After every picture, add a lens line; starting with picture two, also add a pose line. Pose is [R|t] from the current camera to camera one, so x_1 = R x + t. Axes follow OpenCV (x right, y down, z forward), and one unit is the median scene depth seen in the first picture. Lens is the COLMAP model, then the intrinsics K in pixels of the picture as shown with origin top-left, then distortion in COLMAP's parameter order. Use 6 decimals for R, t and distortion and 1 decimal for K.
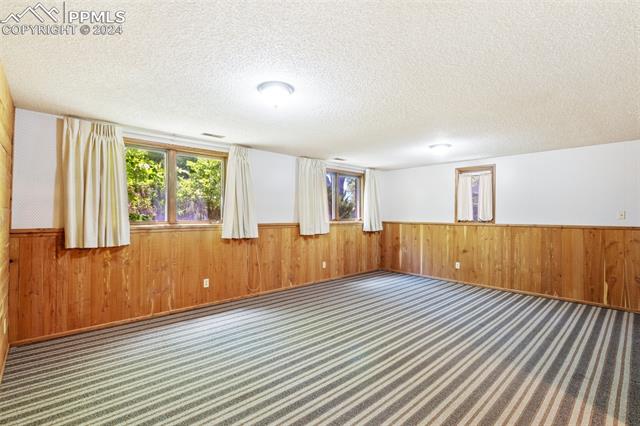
lens RADIAL K [[299.0, 0, 314.4], [0, 299.0, 213.0], [0, 0, 1]] dist [-0.010029, 0.001455]
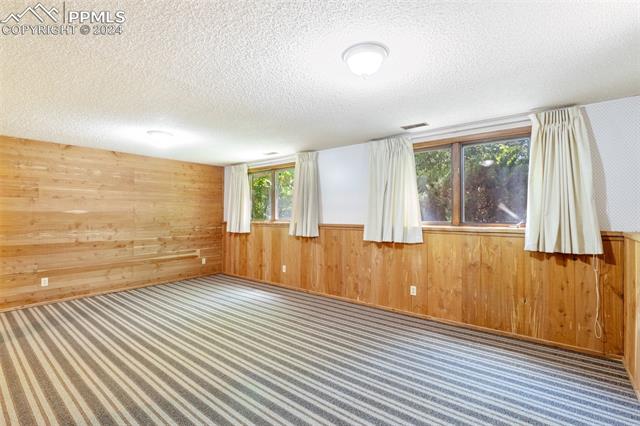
lens RADIAL K [[299.0, 0, 314.4], [0, 299.0, 213.8], [0, 0, 1]] dist [-0.010029, 0.001455]
pose [[0.143120, -0.009765, -0.989657, 0.934025], [0.000553, 0.999952, -0.009787, 0.013486], [0.989705, 0.000854, 0.143118, 0.970015]]
